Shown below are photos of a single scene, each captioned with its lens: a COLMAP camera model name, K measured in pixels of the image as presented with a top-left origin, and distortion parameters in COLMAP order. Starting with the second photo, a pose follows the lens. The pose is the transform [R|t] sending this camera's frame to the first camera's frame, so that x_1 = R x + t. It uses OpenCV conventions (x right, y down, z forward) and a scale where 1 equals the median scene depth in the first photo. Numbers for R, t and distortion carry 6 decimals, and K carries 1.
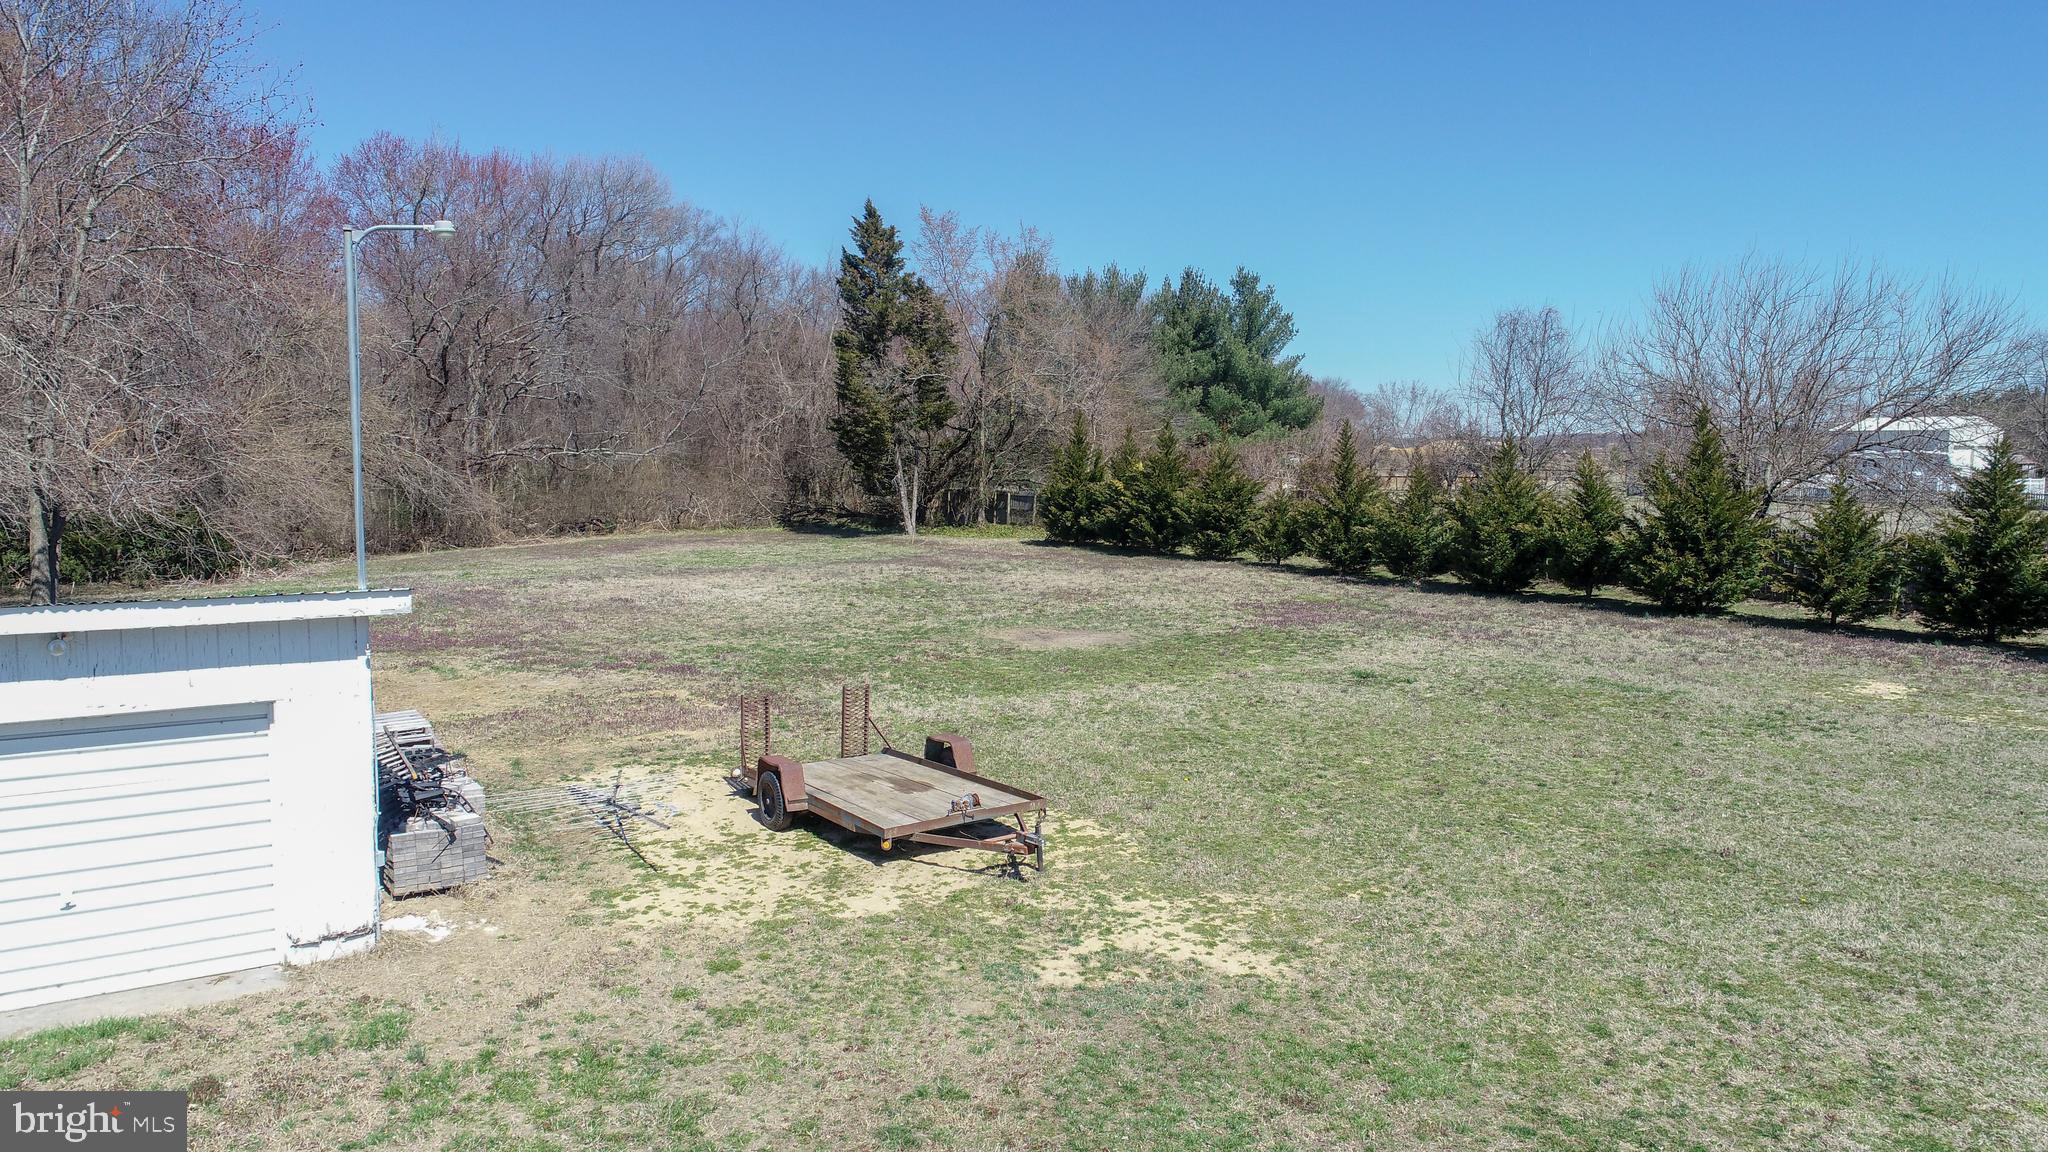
lens RADIAL K [[1367.2, 0, 1024.0], [0, 1367.2, 576.0], [0, 0, 1]] dist [-0.000441, 0.000478]
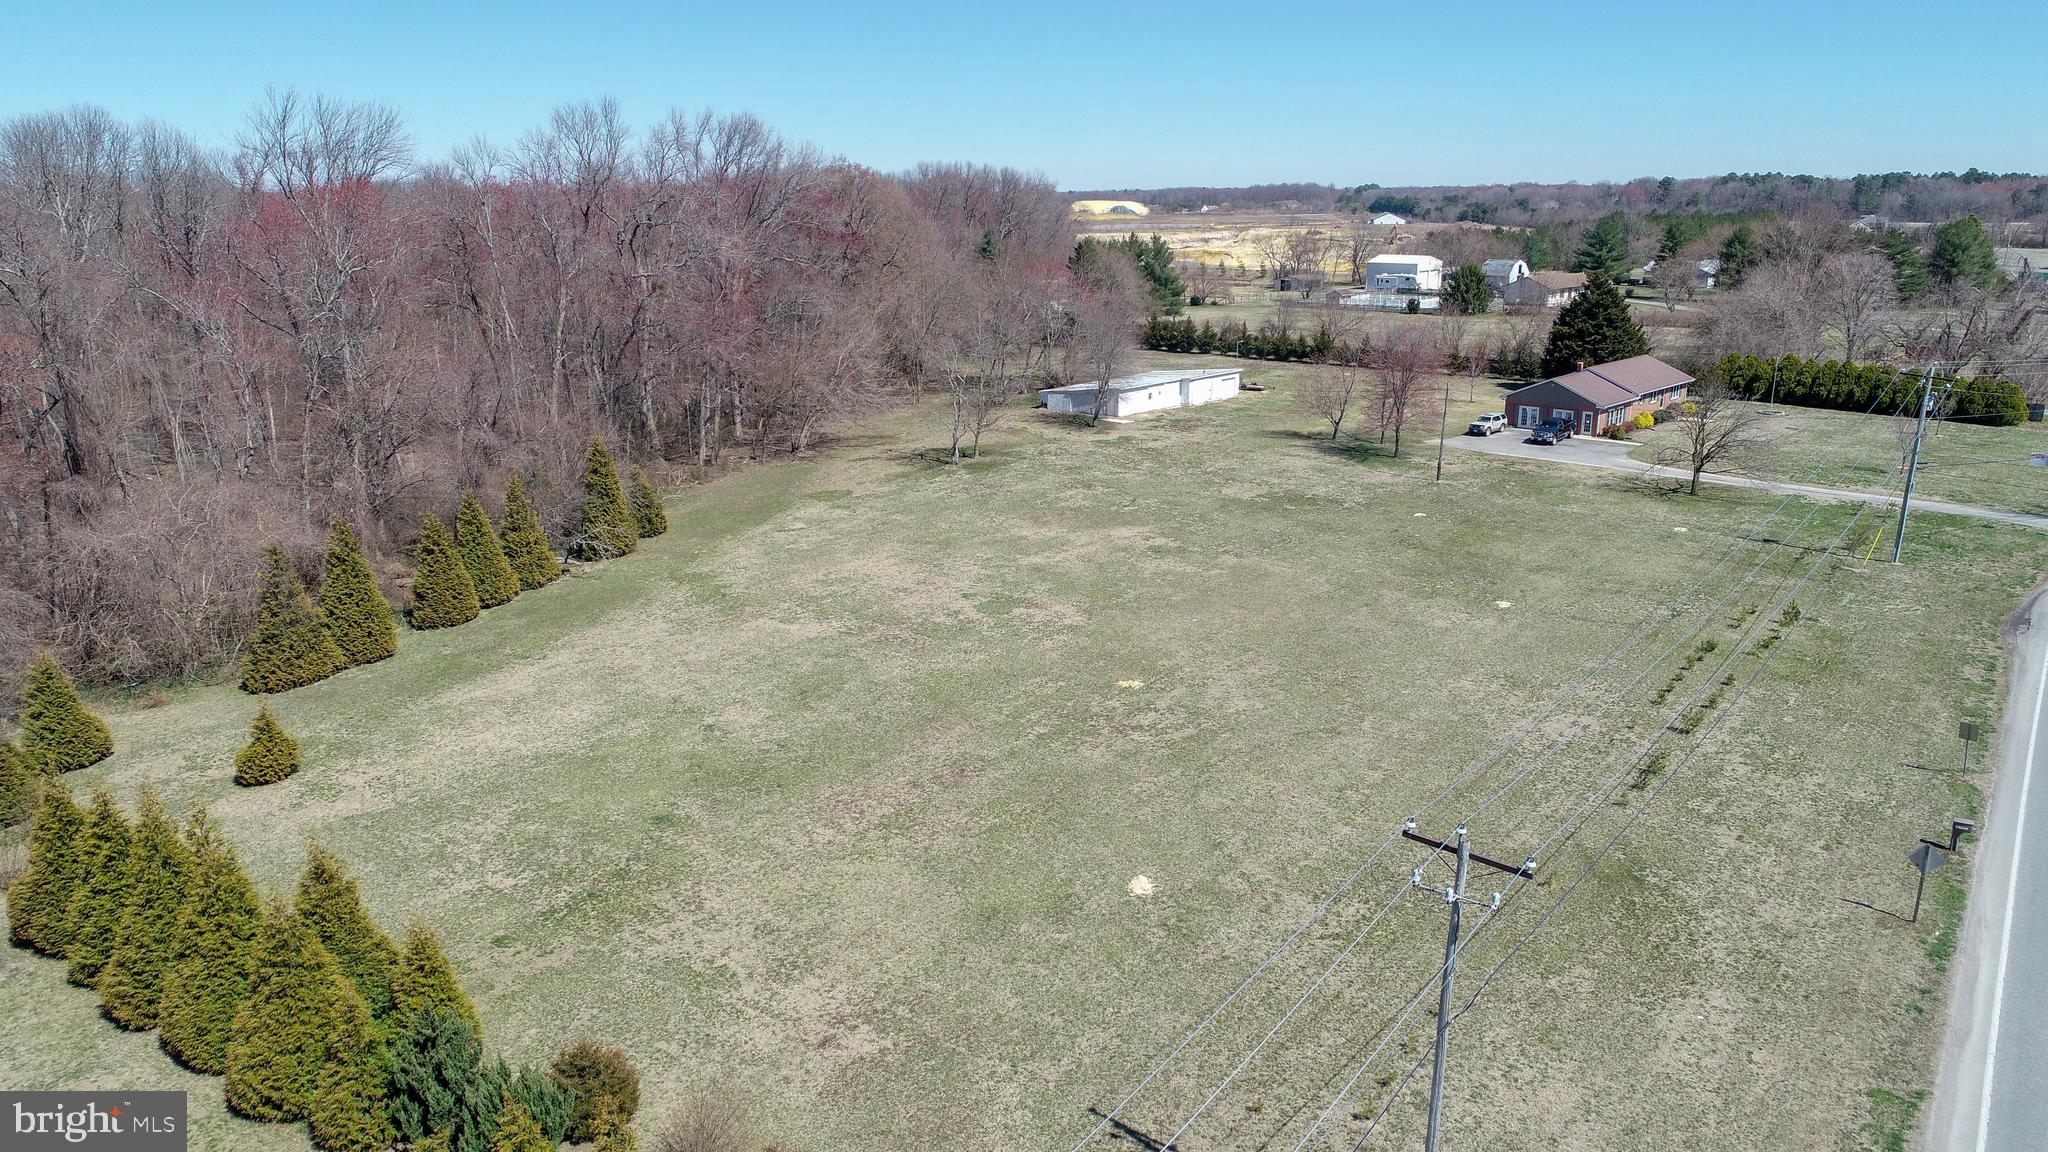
lens RADIAL K [[1367.2, 0, 1024.0], [0, 1367.2, 576.0], [0, 0, 1]] dist [-0.000441, 0.000478]
pose [[0.961700, -0.075824, 0.263409, -1.860605], [0.028435, 0.983391, 0.179258, -0.130263], [-0.272626, -0.164902, 0.947883, -3.446692]]
